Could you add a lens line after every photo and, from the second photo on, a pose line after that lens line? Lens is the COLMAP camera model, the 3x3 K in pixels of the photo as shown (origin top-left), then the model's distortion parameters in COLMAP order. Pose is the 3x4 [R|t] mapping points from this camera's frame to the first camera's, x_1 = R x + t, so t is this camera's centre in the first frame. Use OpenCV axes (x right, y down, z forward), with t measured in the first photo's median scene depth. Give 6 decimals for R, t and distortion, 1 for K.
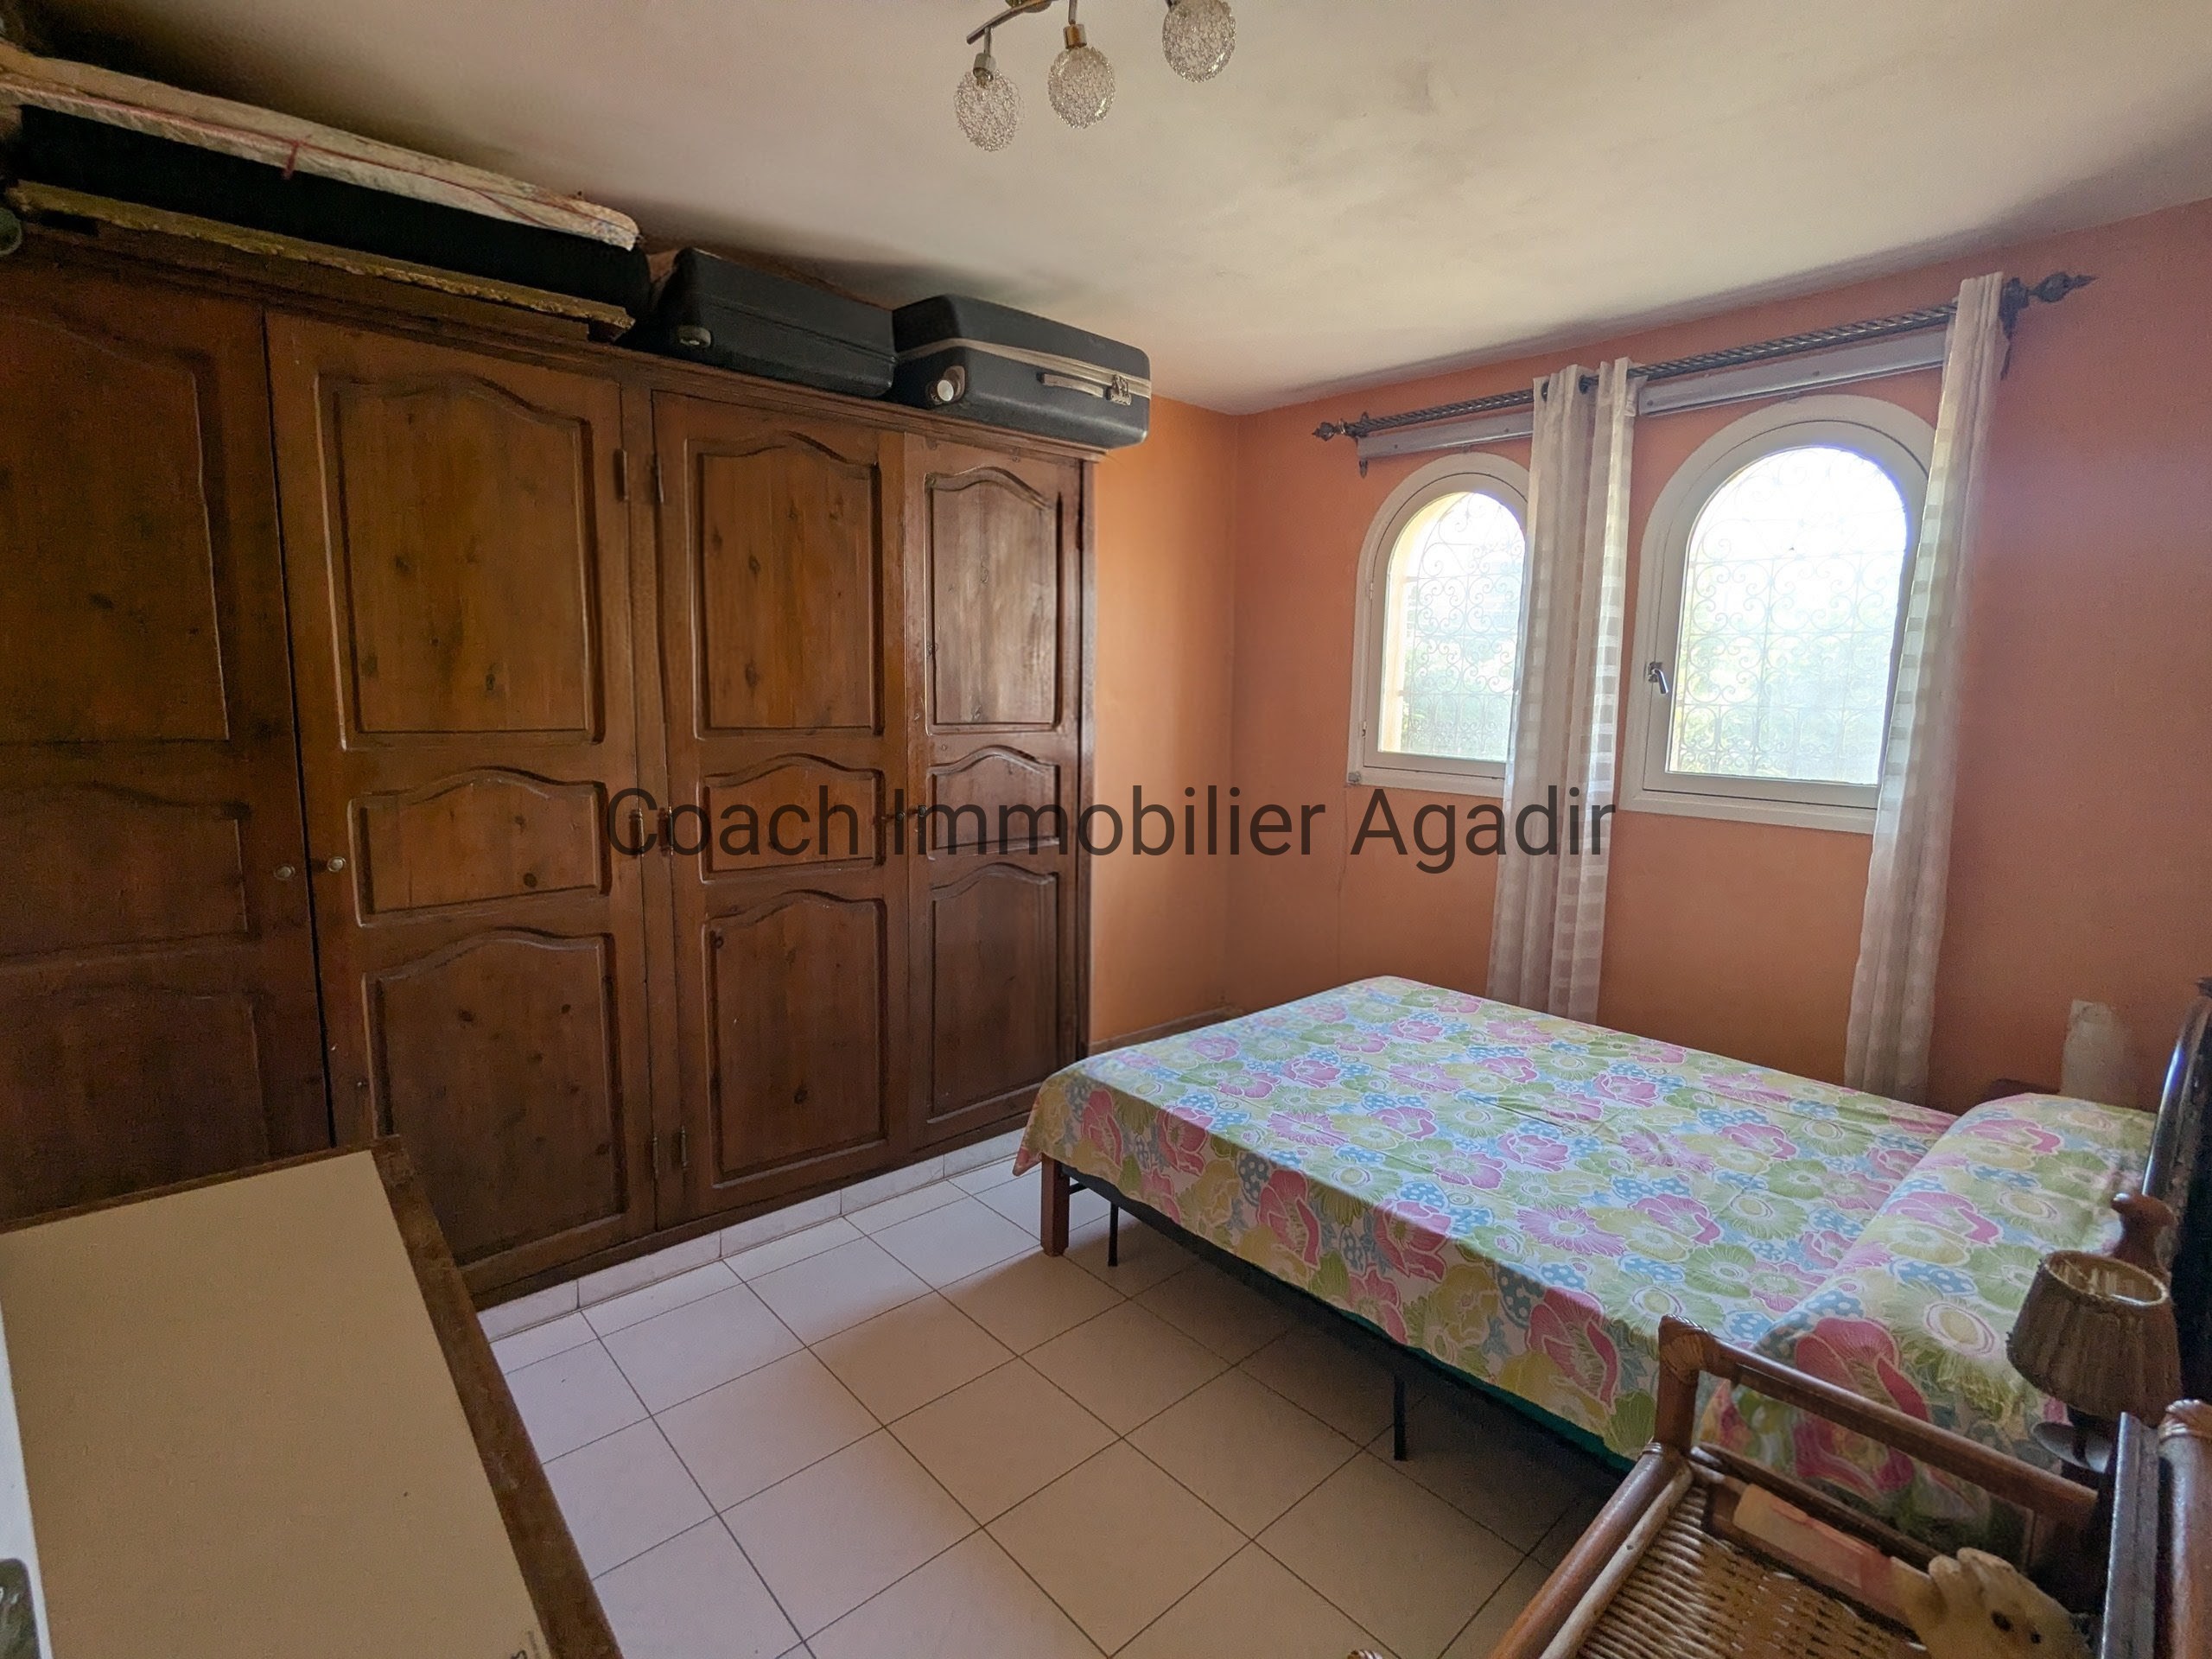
lens RADIAL K [[1050.8, 0, 1114.8], [0, 1050.8, 821.7], [0, 0, 1]] dist [0.003909, 0.000023]
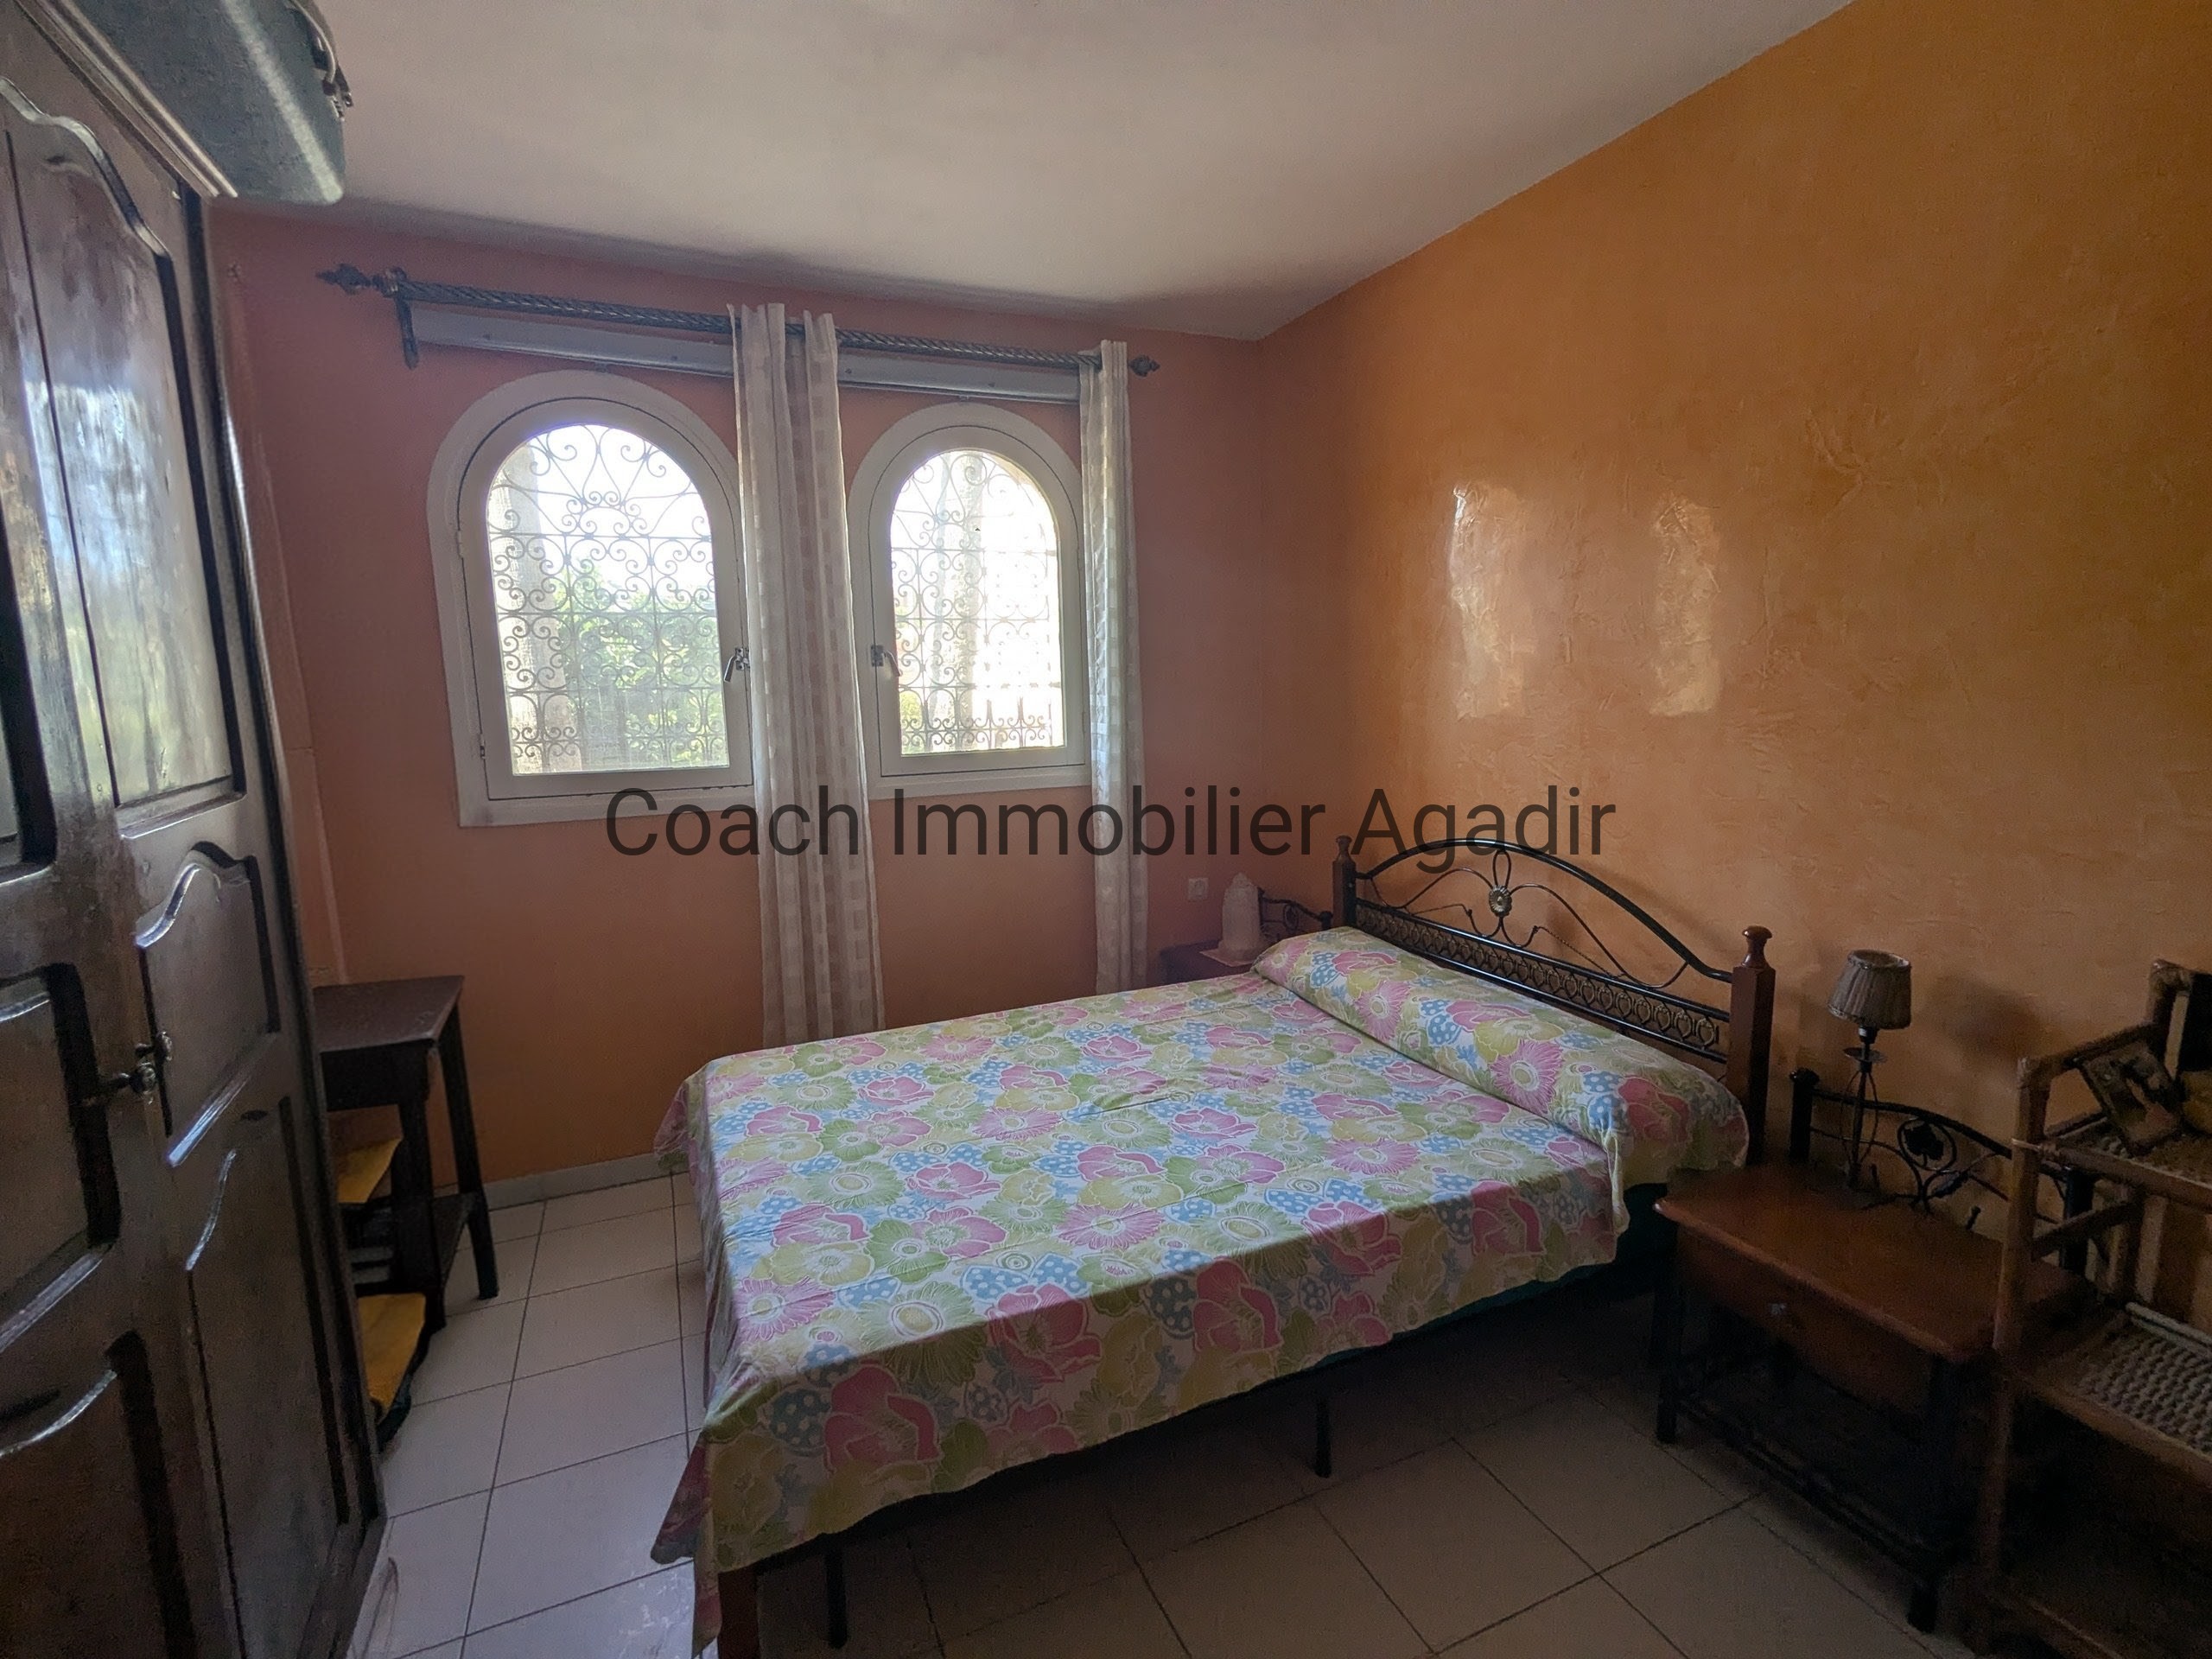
lens RADIAL K [[1050.8, 0, 1113.6], [0, 1050.8, 828.6], [0, 0, 1]] dist [0.003909, 0.000023]
pose [[0.316433, -0.164831, 0.934185, -0.456268], [0.155548, 0.980474, 0.120310, -0.087965], [-0.935775, 0.107241, 0.335893, 0.622409]]
